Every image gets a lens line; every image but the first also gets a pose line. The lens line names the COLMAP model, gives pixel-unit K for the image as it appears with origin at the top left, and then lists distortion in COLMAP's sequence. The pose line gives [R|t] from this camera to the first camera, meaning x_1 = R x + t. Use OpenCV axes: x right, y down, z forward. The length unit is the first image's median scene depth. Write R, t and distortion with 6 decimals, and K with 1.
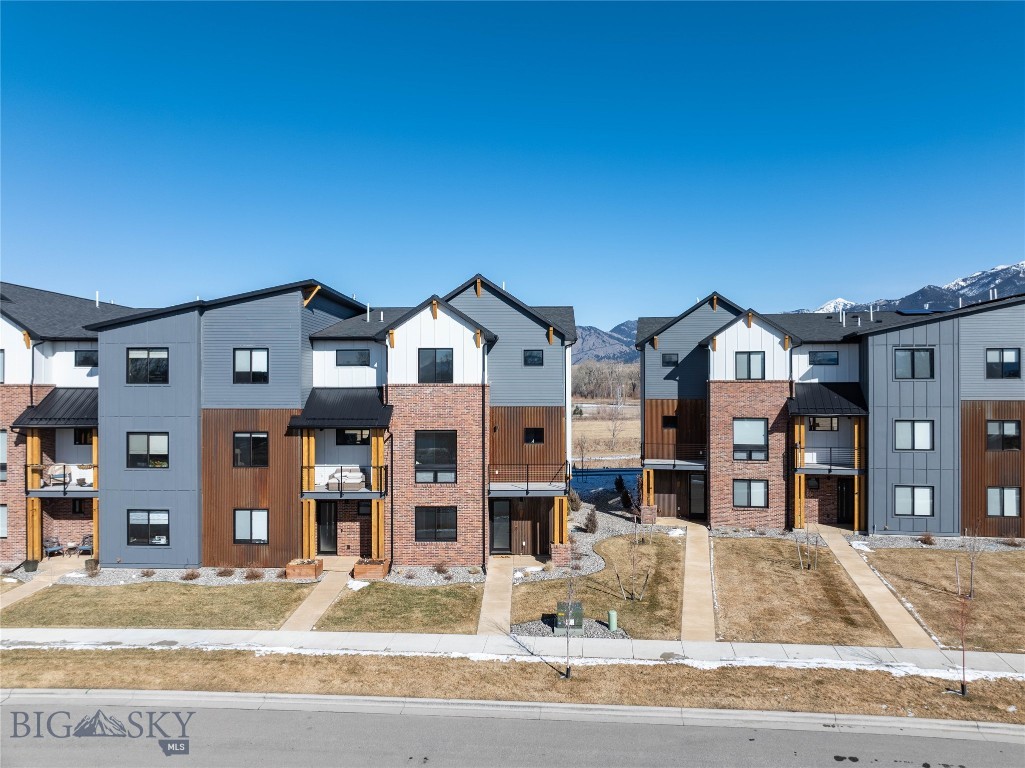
lens RADIAL K [[725.5, 0, 518.7], [0, 725.5, 379.6], [0, 0, 1]] dist [-0.031850, -0.008730]
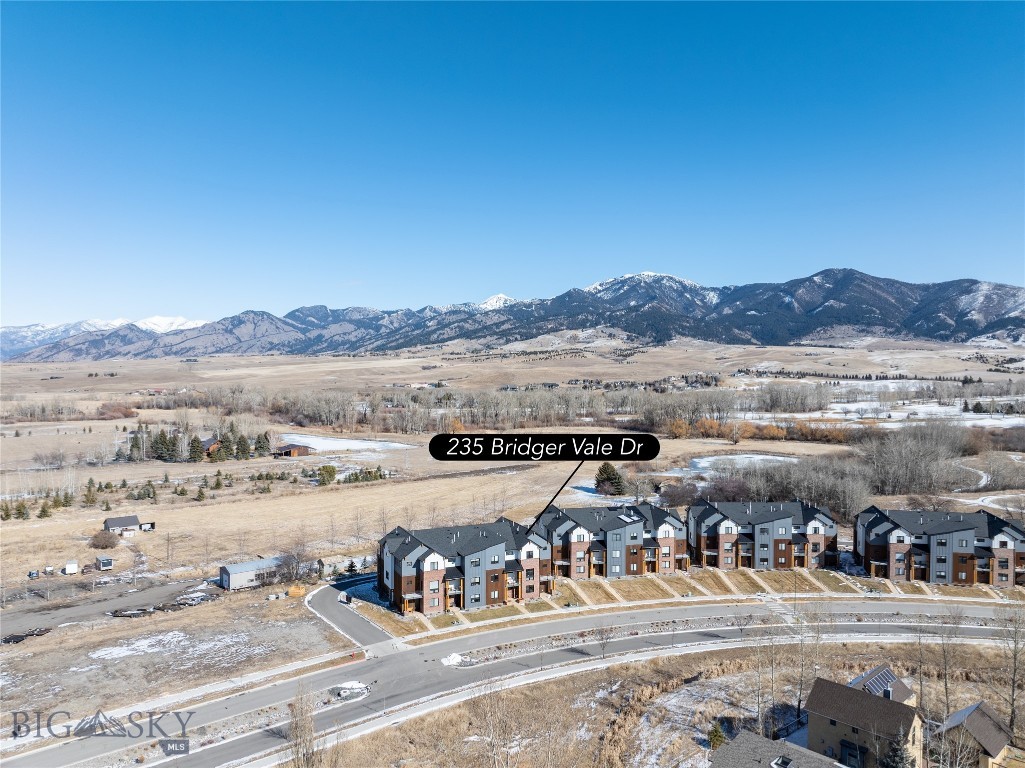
lens RADIAL K [[725.5, 0, 518.7], [0, 725.5, 379.6], [0, 0, 1]] dist [-0.031850, -0.008730]
pose [[0.901847, 0.000020, 0.432056, -2.162944], [-0.009585, 0.999755, 0.019960, -1.220208], [-0.431949, -0.022142, 0.901626, -3.081633]]
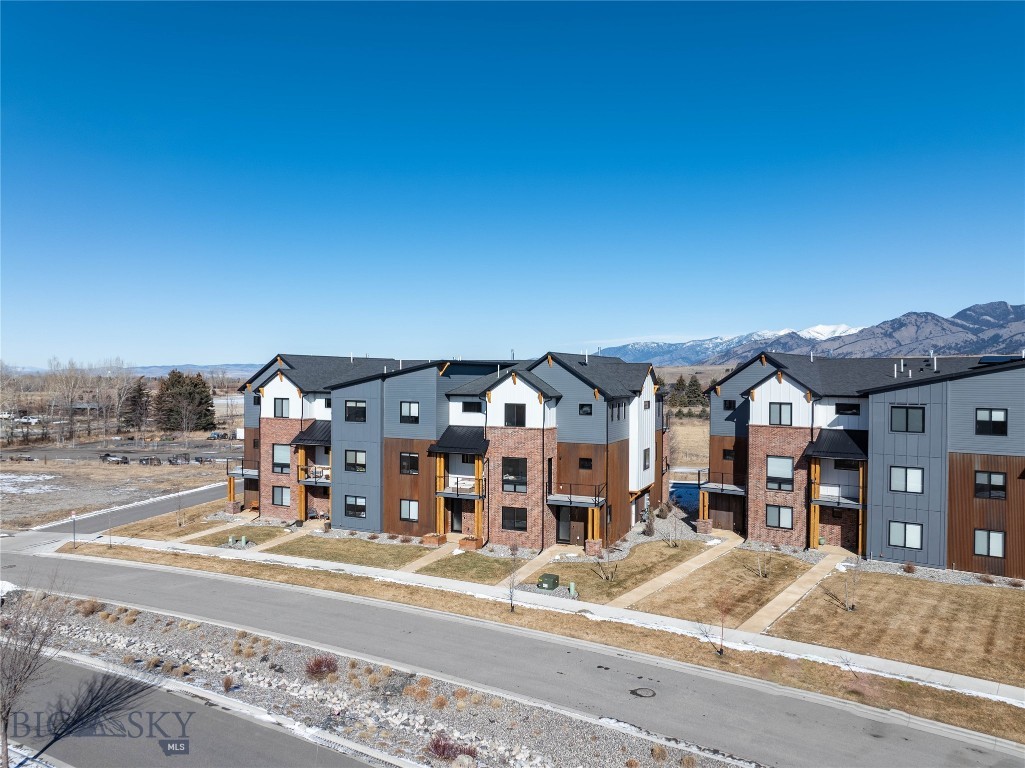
lens RADIAL K [[725.5, 0, 518.7], [0, 725.5, 379.6], [0, 0, 1]] dist [-0.031850, -0.008730]
pose [[0.912755, 0.009671, -0.408392, 0.515047], [-0.004695, 0.999902, 0.013185, -0.114482], [0.408480, -0.010117, 0.912711, -0.387363]]
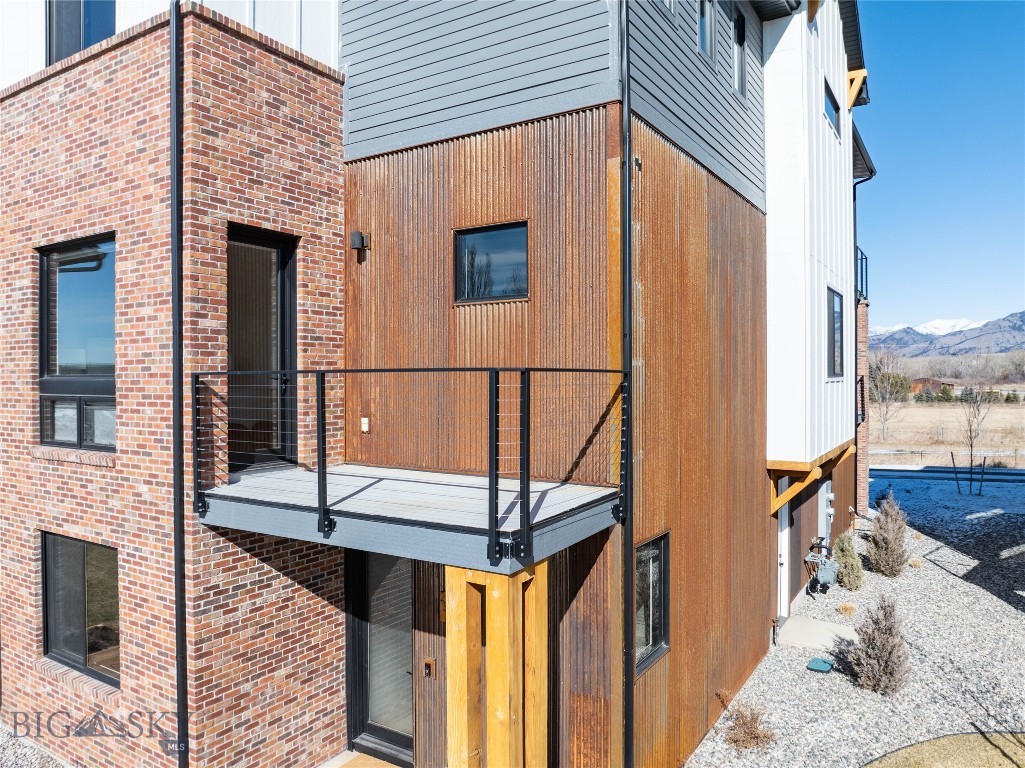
lens RADIAL K [[725.5, 0, 518.7], [0, 725.5, 379.6], [0, 0, 1]] dist [-0.031850, -0.008730]
pose [[0.850249, 0.000396, -0.526381, 0.152203], [0.006101, 0.999925, 0.010609, 0.117117], [0.526346, -0.012232, 0.850182, 0.867862]]
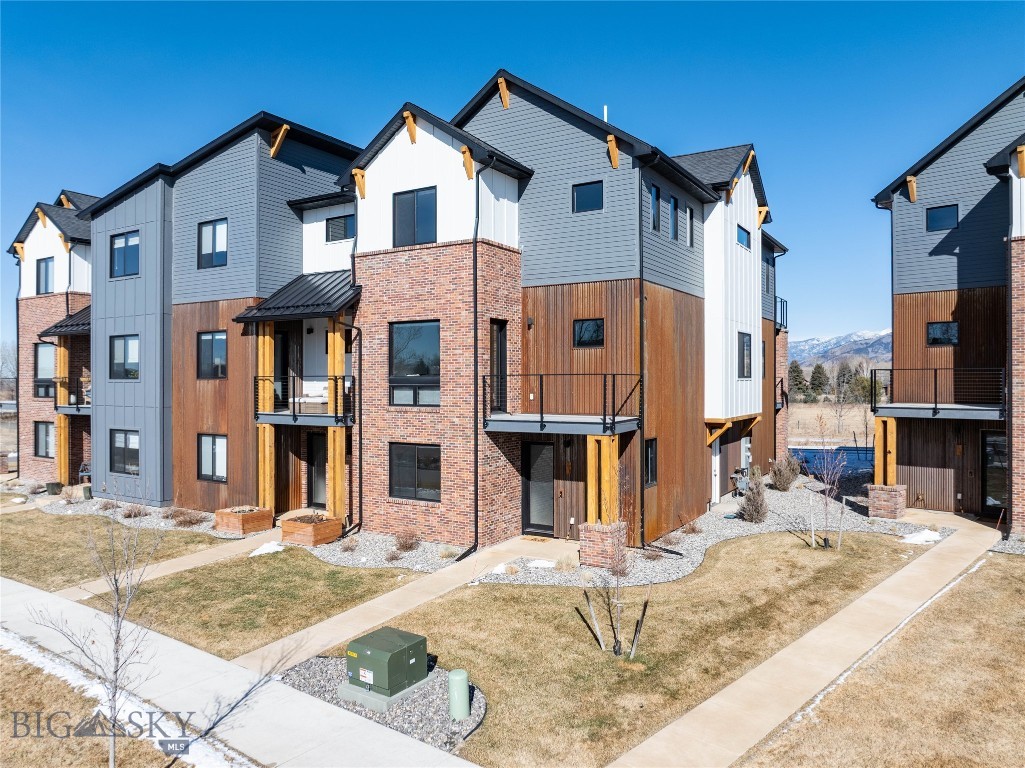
lens RADIAL K [[725.5, 0, 518.7], [0, 725.5, 379.6], [0, 0, 1]] dist [-0.031850, -0.008730]
pose [[0.857127, -0.000738, -0.515105, 0.283709], [0.004376, 0.999973, 0.005848, 0.117028], [0.515087, -0.007266, 0.857107, 0.512804]]
